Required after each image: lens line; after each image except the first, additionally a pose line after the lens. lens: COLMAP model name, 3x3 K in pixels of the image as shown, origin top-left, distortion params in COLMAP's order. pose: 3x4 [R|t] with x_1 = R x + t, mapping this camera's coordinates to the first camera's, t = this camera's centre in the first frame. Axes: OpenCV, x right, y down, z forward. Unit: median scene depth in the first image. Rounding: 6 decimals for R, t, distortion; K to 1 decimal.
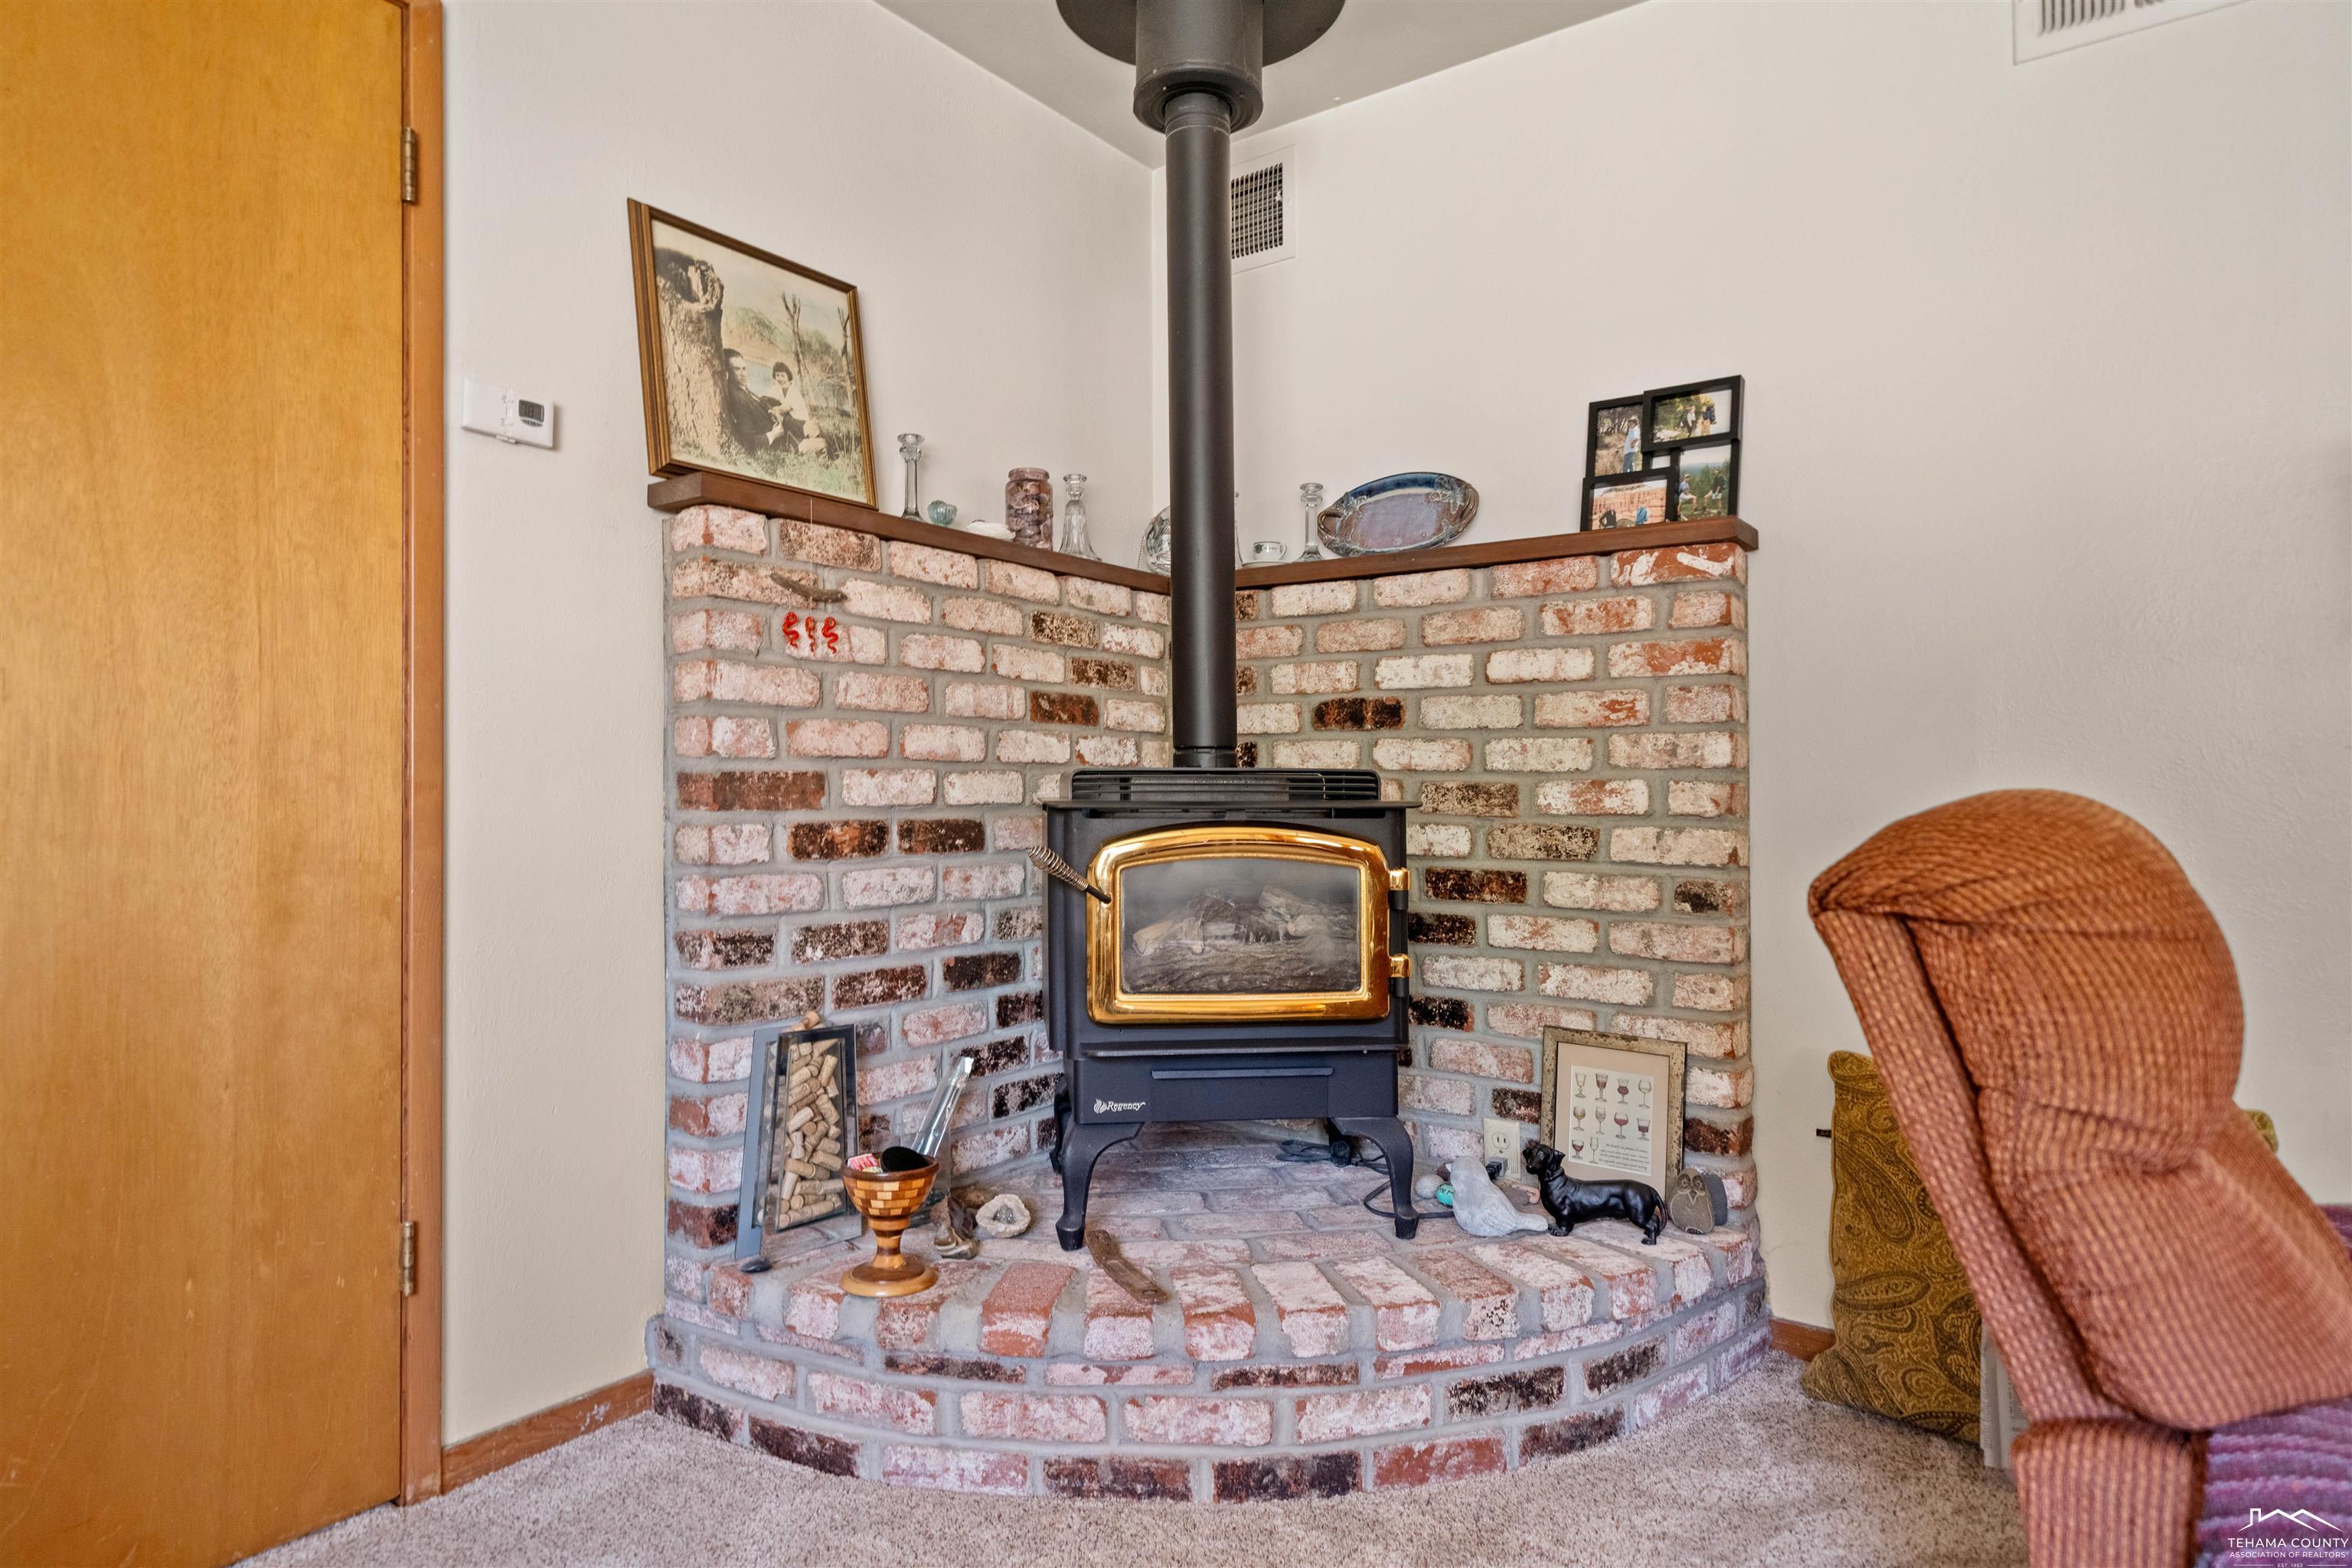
lens RADIAL K [[1353.2, 0, 1170.9], [0, 1353.2, 757.3], [0, 0, 1]] dist [-0.000722, -0.000146]
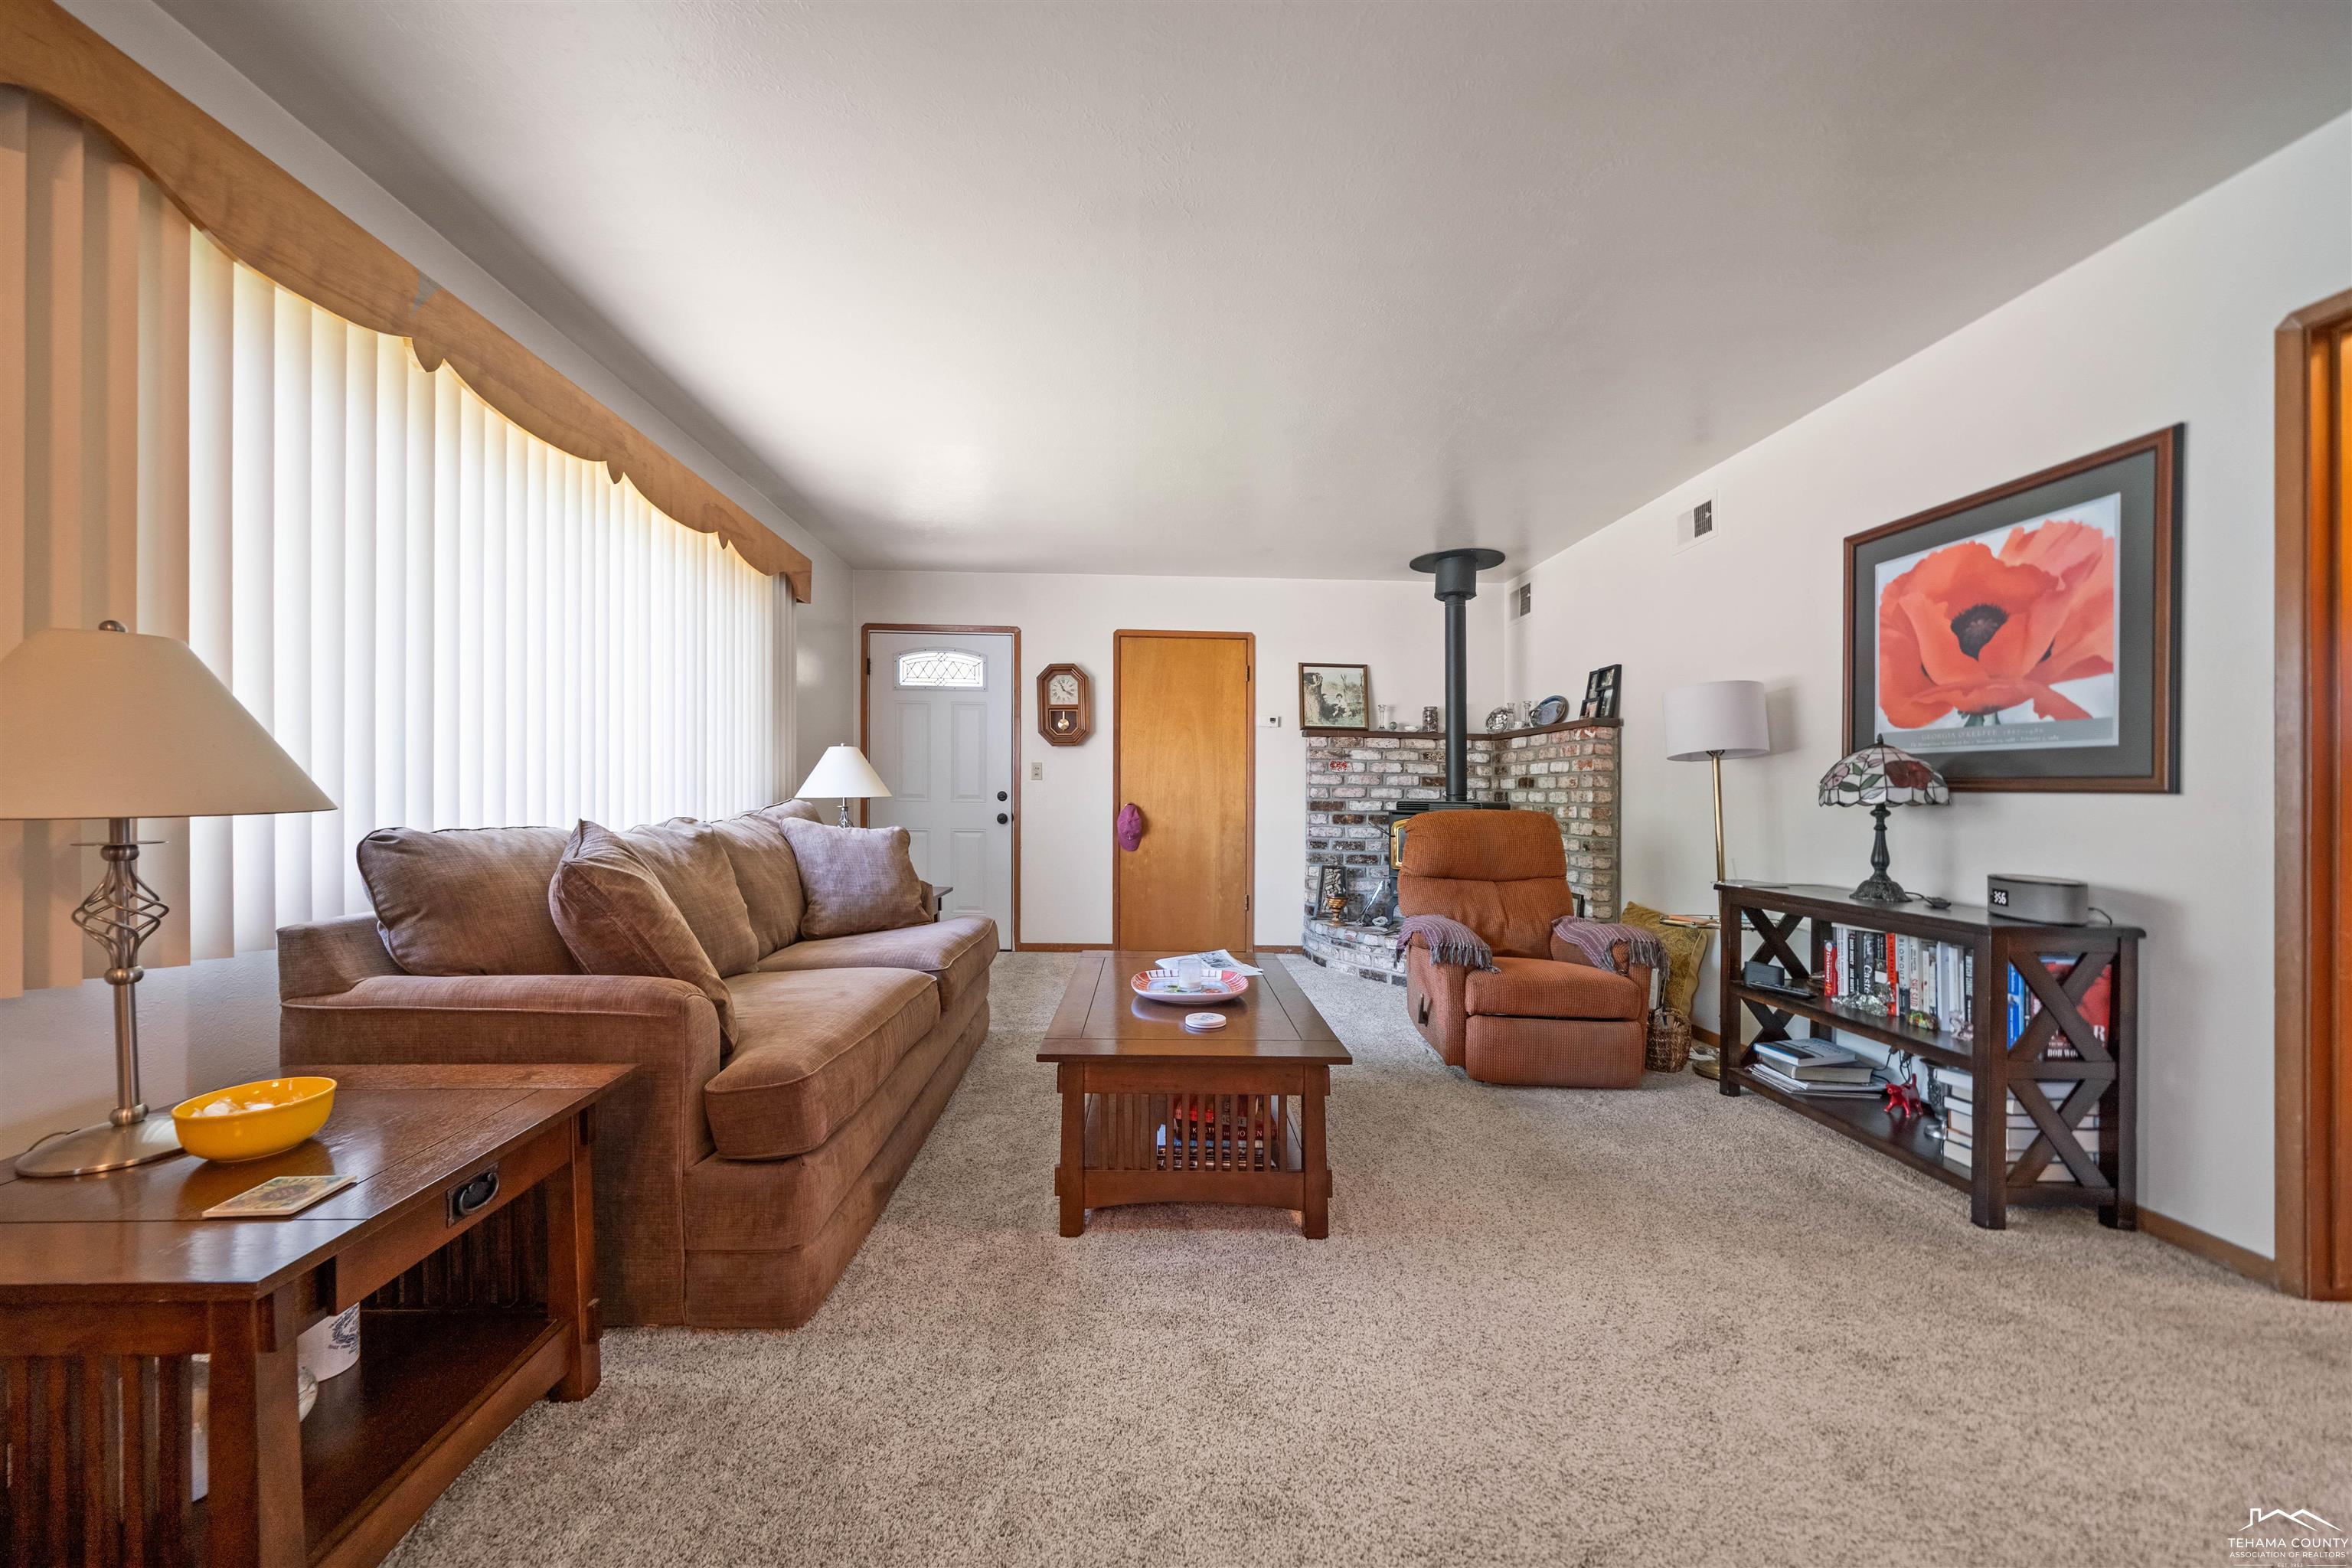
lens RADIAL K [[873.9, 0, 1169.9], [0, 873.9, 762.7], [0, 0, 1]] dist [-0.002485, -0.000118]
pose [[0.642331, -0.024727, -0.766028, 1.289840], [0.003243, 0.999558, -0.029545, -0.026399], [0.766420, 0.016493, 0.642128, -0.944317]]
